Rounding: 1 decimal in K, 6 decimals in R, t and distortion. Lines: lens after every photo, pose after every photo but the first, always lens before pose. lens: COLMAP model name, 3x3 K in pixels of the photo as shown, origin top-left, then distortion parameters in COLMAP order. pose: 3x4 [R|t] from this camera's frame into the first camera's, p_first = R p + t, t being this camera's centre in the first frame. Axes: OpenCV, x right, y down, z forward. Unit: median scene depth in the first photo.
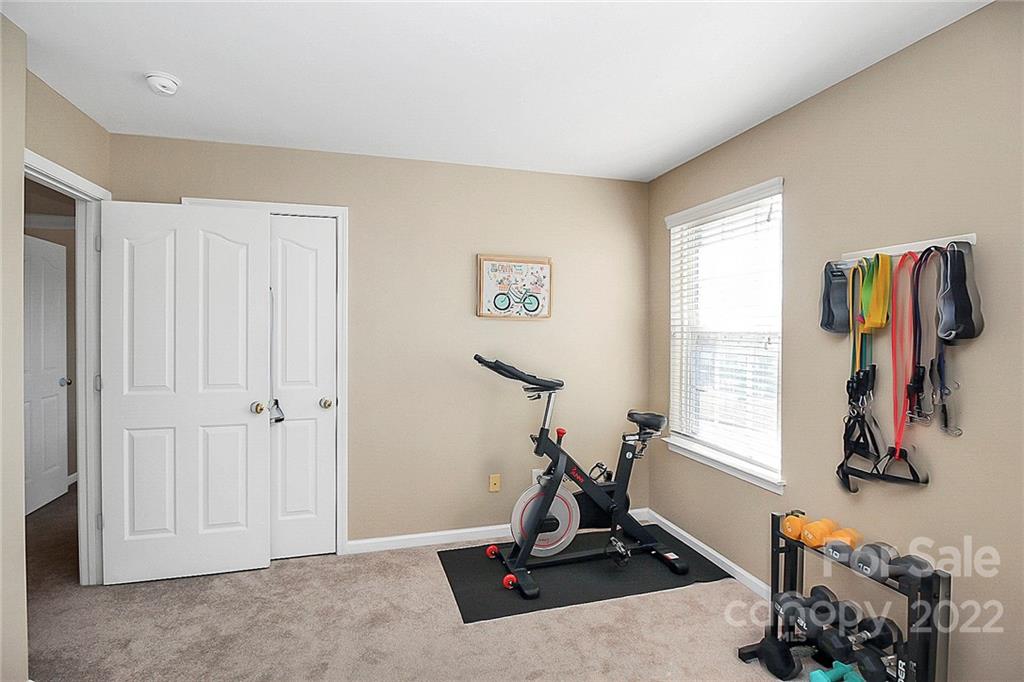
lens RADIAL K [[492.2, 0, 504.5], [0, 492.2, 333.3], [0, 0, 1]] dist [-0.000027, -0.012492]
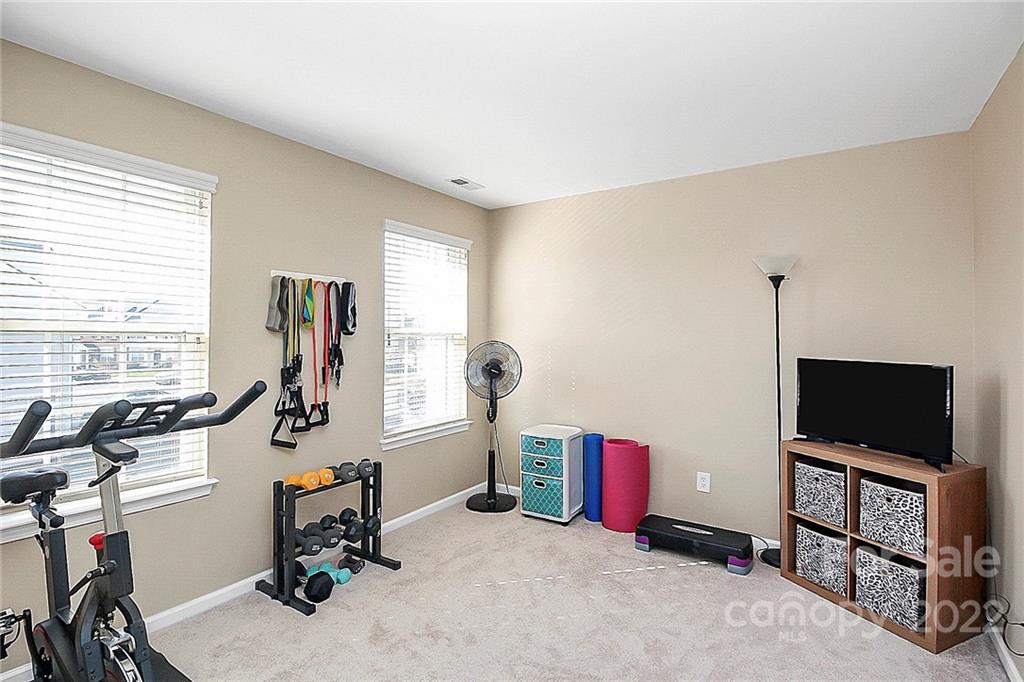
lens RADIAL K [[492.2, 0, 504.5], [0, 492.2, 333.3], [0, 0, 1]] dist [-0.000027, -0.012492]
pose [[-0.642361, 0.000216, 0.766402, -0.767398], [0.000034, 1.000000, -0.000253, 0.010765], [-0.766402, -0.000137, -0.642361, 1.518972]]
